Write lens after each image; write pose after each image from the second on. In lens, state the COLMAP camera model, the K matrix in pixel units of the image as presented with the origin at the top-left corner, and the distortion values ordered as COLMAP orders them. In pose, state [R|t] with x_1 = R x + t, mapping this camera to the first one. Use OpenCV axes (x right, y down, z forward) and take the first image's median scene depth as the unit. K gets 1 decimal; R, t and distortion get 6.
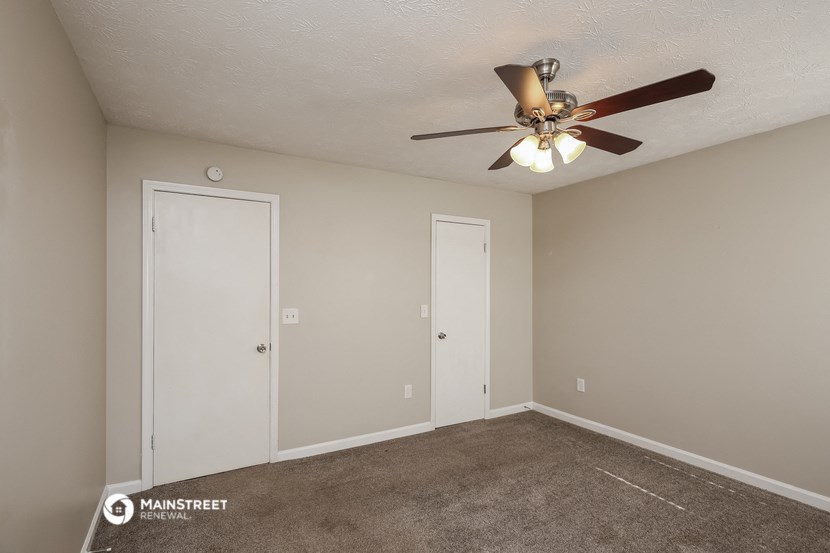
lens RADIAL K [[399.2, 0, 415.4], [0, 399.2, 287.5], [0, 0, 1]] dist [0.001197, 0.000060]
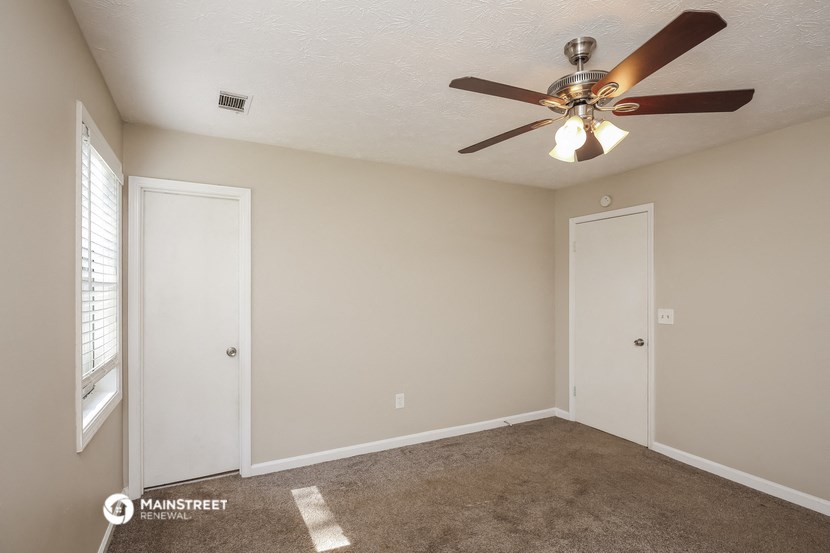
lens RADIAL K [[404.9, 0, 413.2], [0, 404.9, 282.7], [0, 0, 1]] dist [-0.013111, -0.000394]
pose [[-0.061777, -0.008309, -0.998055, 0.780412], [0.007657, 0.999932, -0.008799, -0.012152], [0.998061, -0.008185, -0.061709, 0.420369]]
